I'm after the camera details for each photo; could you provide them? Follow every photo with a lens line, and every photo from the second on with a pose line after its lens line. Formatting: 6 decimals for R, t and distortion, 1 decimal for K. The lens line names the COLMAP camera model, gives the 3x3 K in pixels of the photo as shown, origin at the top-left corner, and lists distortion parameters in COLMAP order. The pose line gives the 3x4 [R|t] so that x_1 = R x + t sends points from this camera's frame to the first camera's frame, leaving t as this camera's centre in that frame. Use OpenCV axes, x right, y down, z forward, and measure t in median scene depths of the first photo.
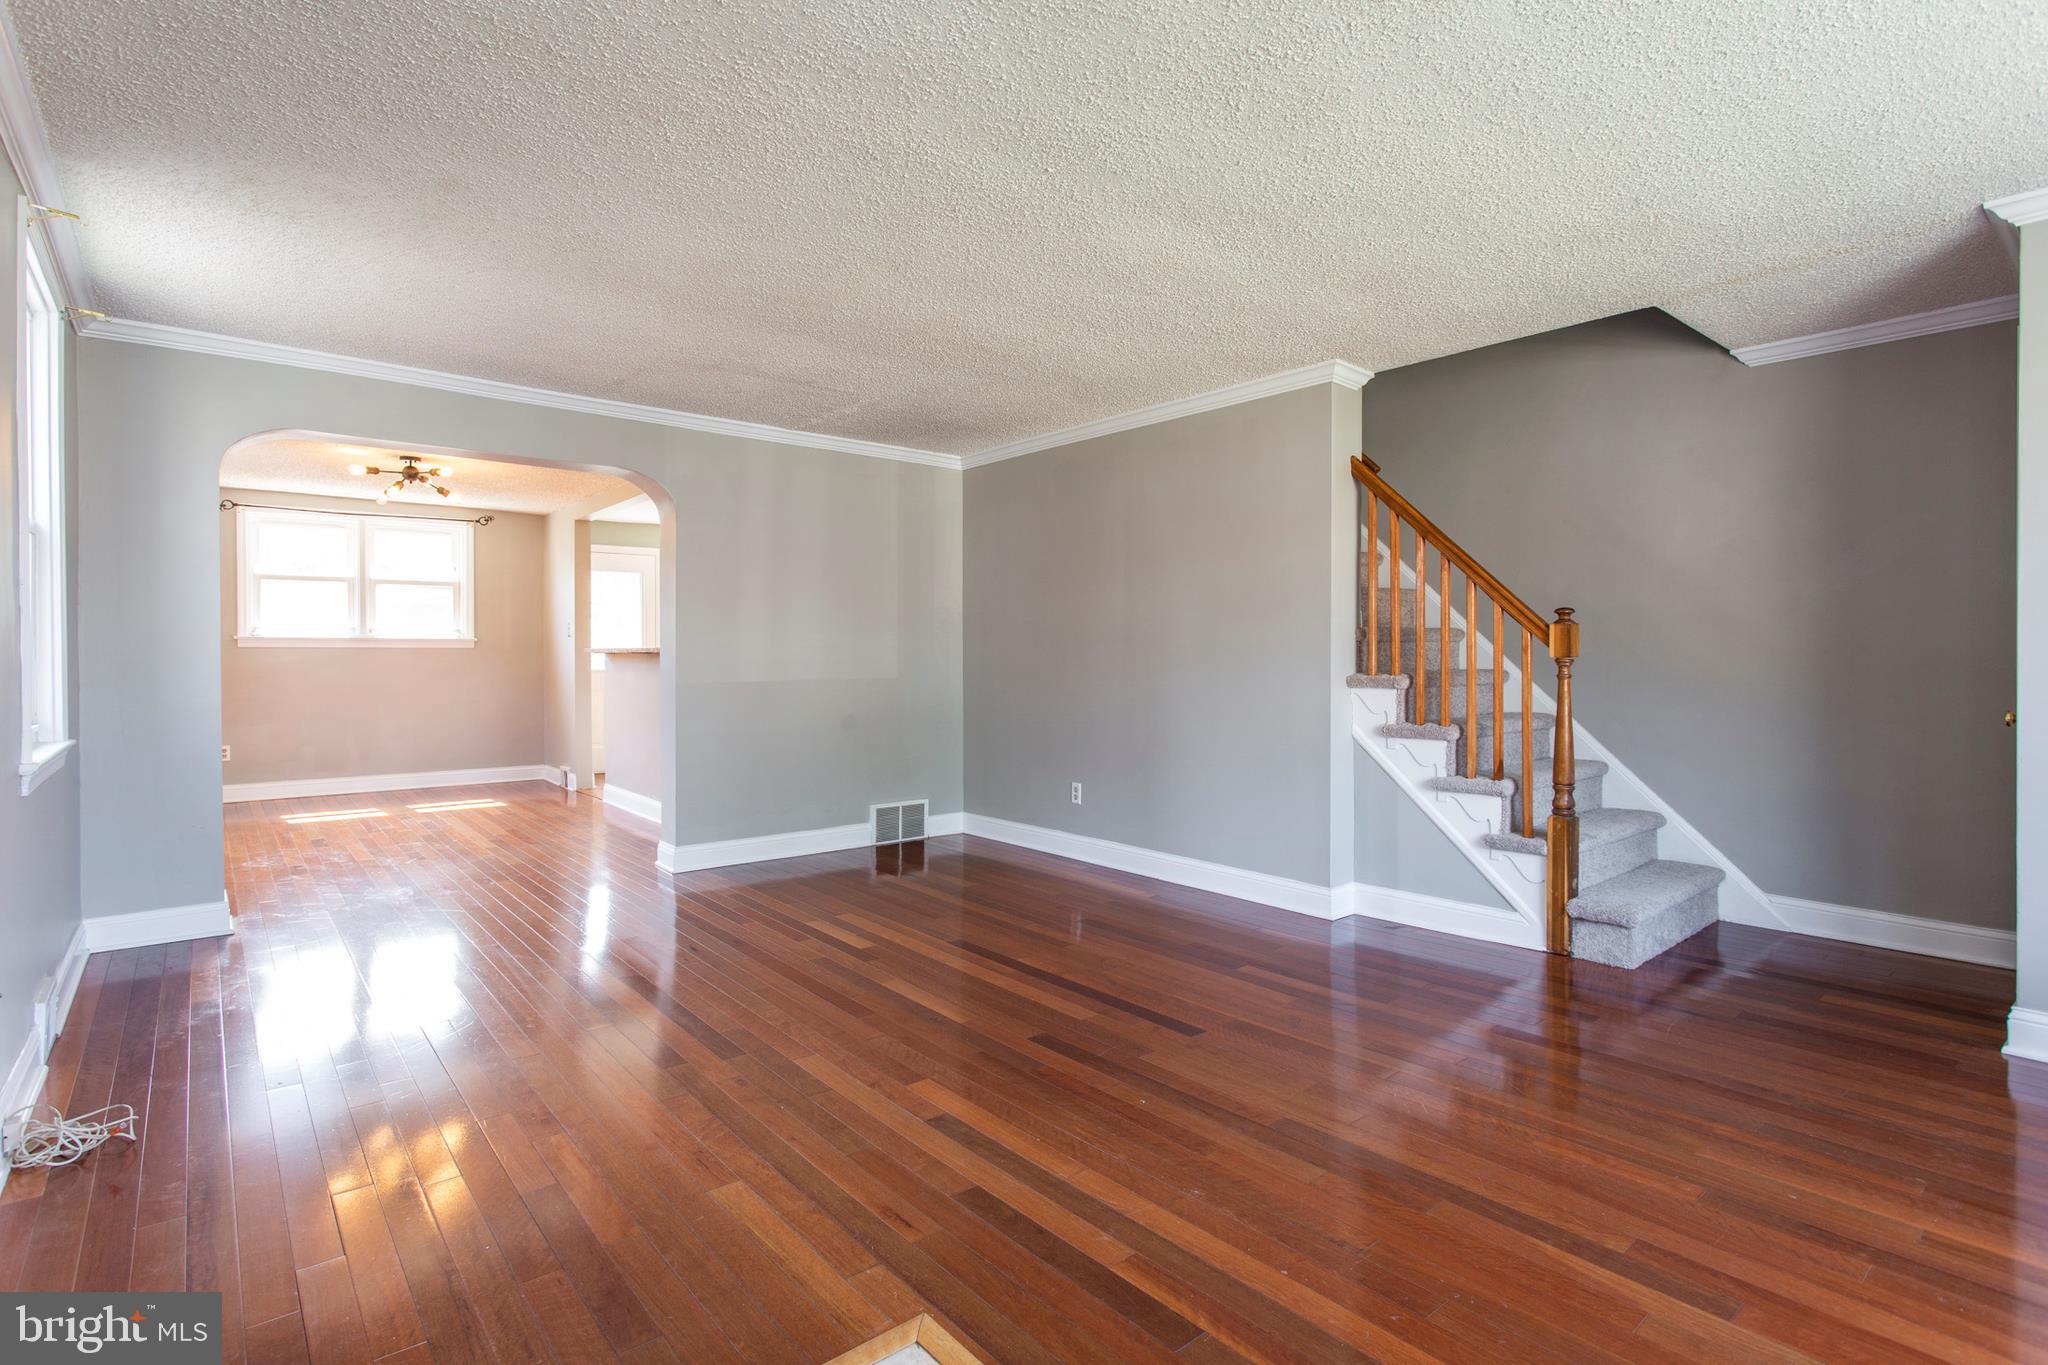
lens RADIAL K [[999.9, 0, 1018.5], [0, 999.9, 667.7], [0, 0, 1]] dist [-0.002252, 0.000230]
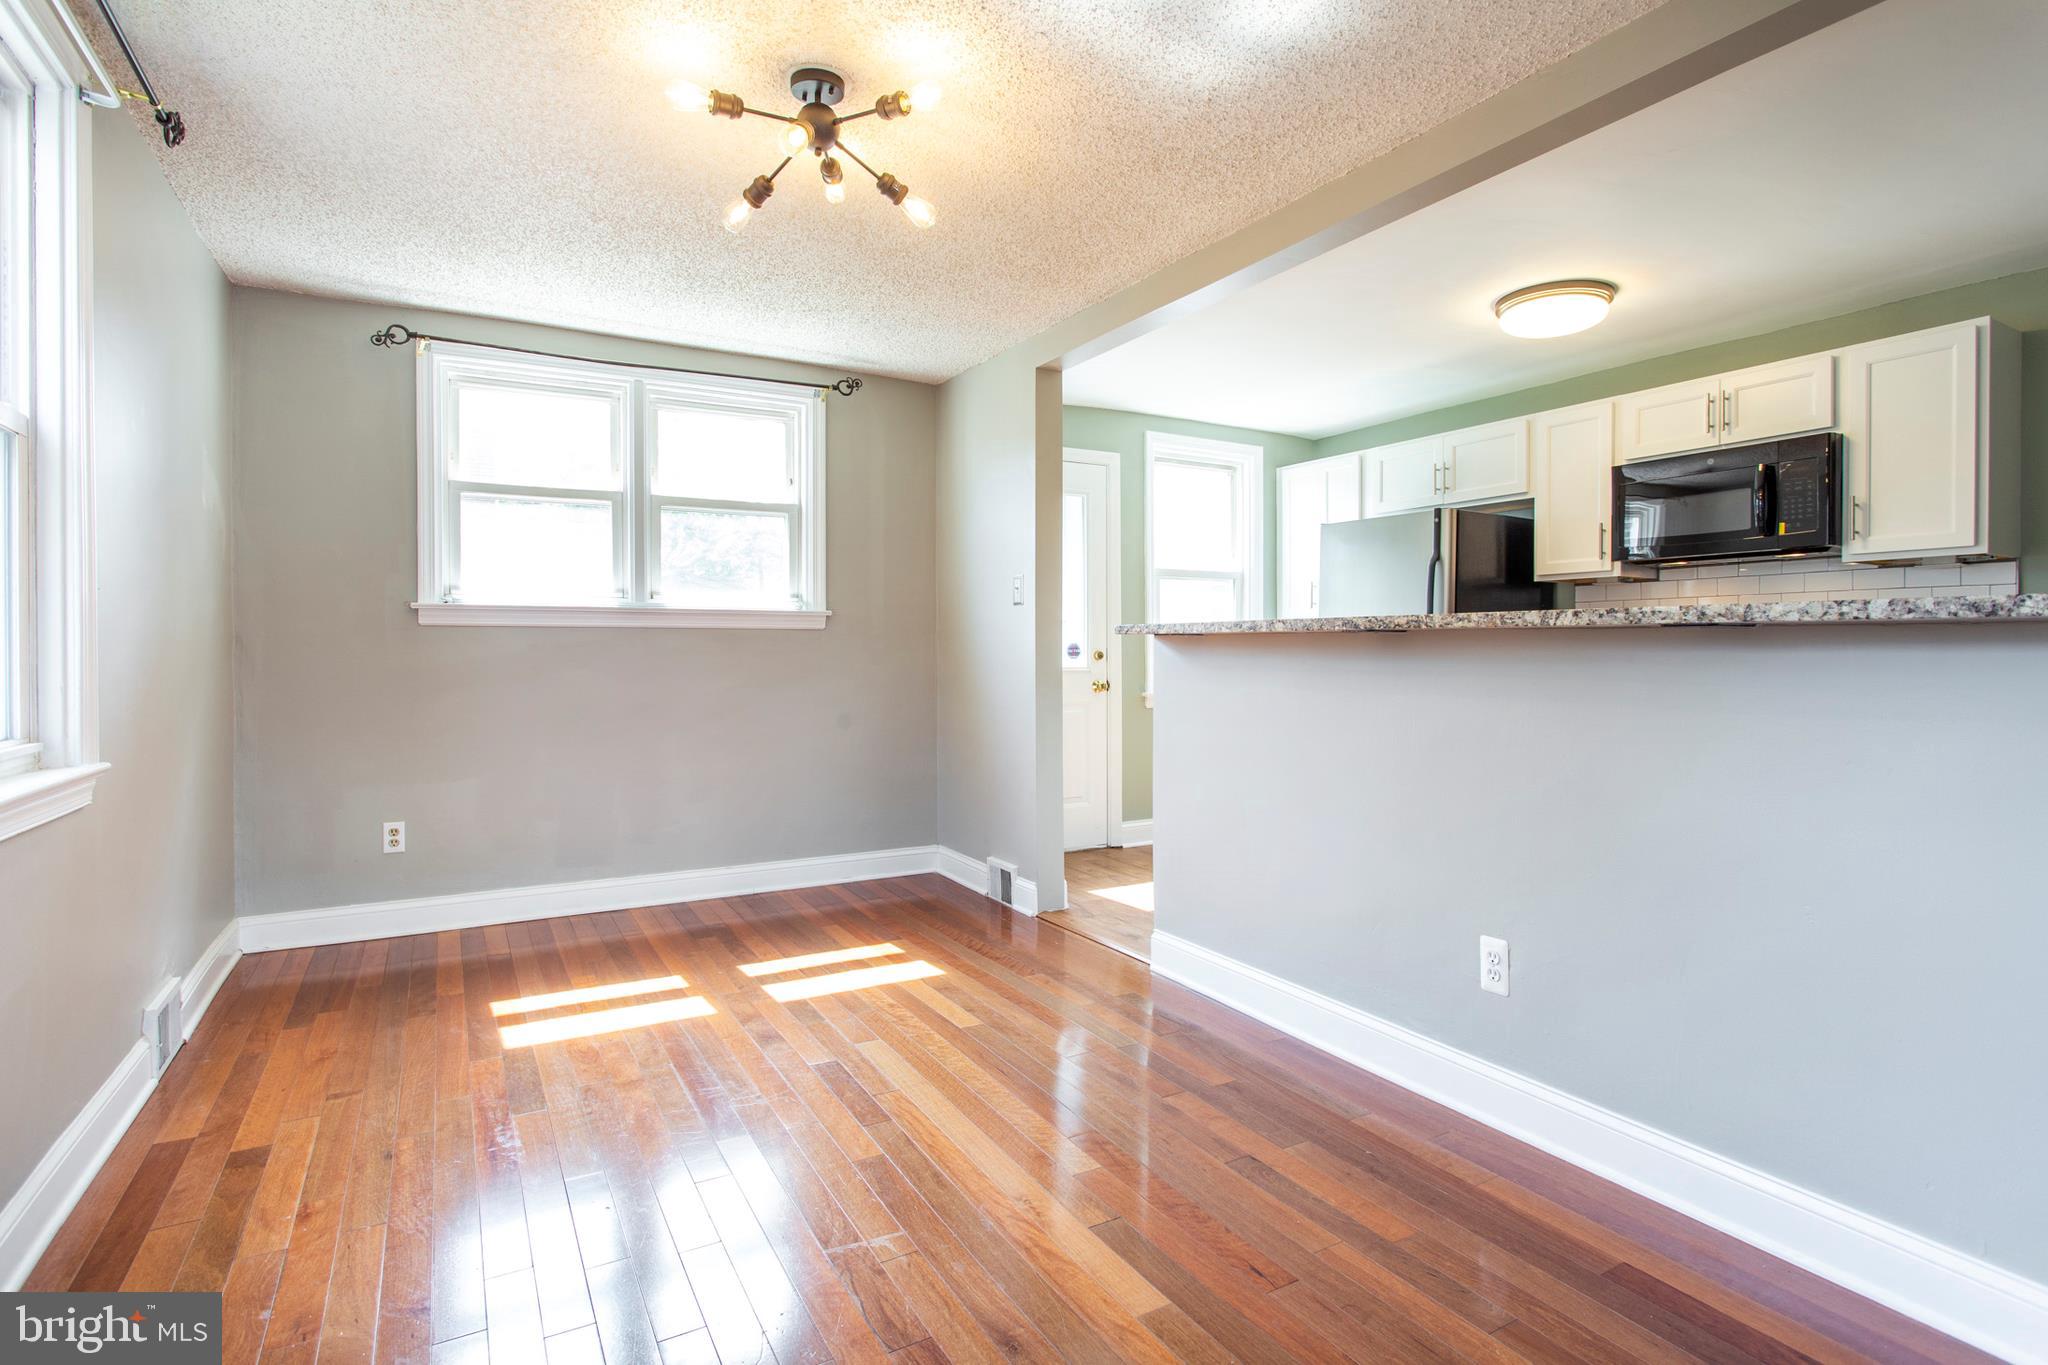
lens RADIAL K [[1005.9, 0, 1023.3], [0, 1005.9, 658.8], [0, 0, 1]] dist [-0.005456, -0.000465]
pose [[0.986450, 0.003627, -0.164025, -0.402388], [-0.003084, 0.999989, 0.003564, -0.006138], [0.164036, -0.003010, 0.986450, 0.556497]]
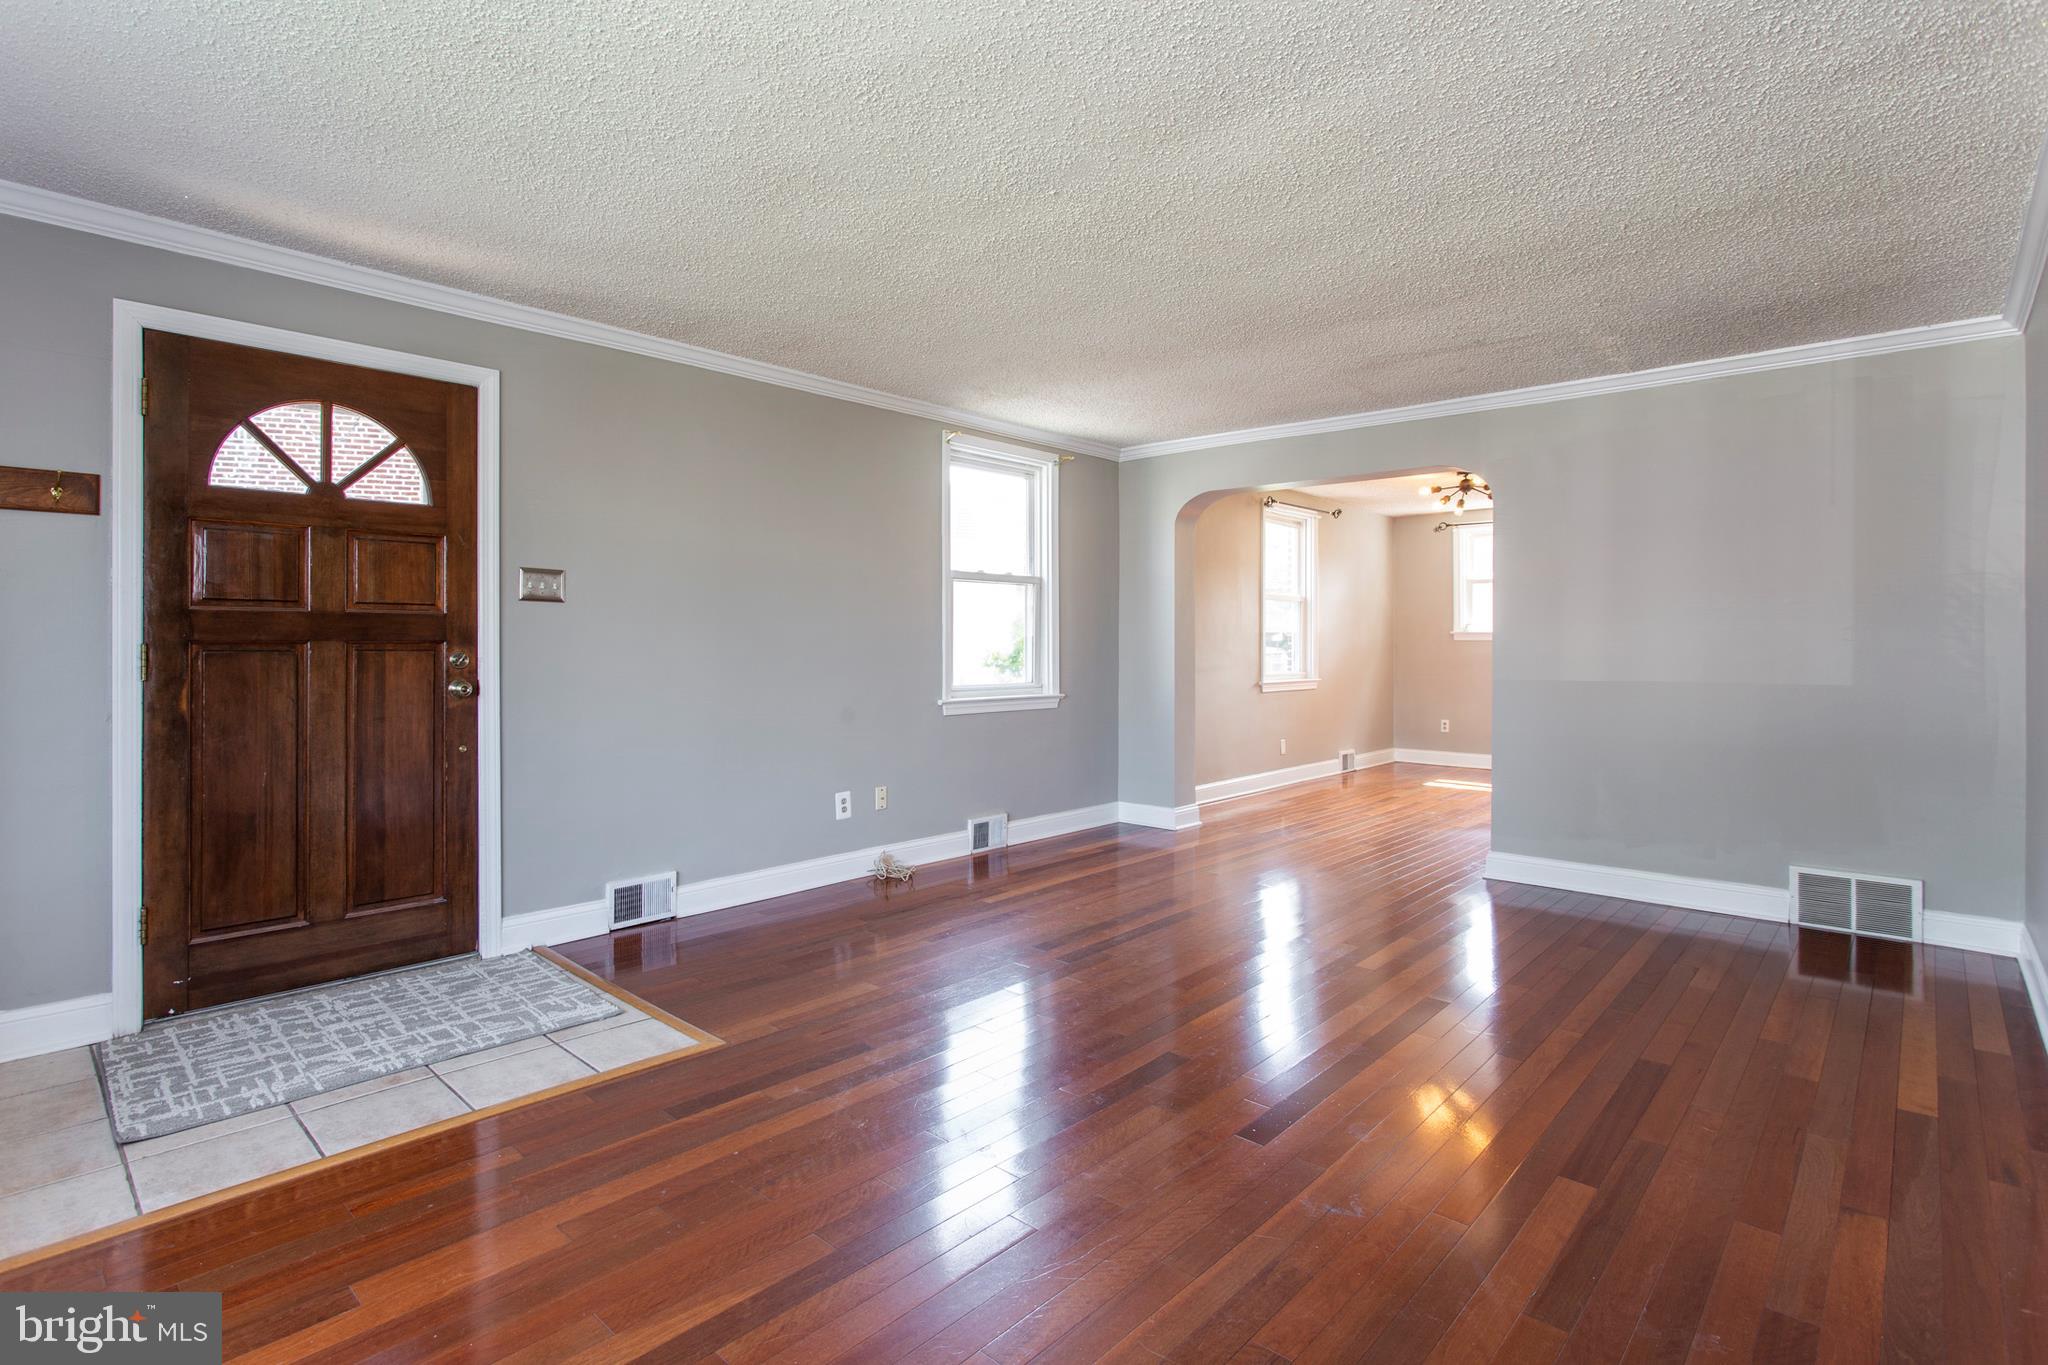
lens RADIAL K [[999.6, 0, 994.4], [0, 999.6, 663.4], [0, 0, 1]] dist [-0.013254, 0.002200]
pose [[0.130600, 0.021337, -0.991206, 0.367392], [-0.018247, 0.999651, 0.019115, -0.005802], [0.991267, 0.015590, 0.130944, 0.279359]]
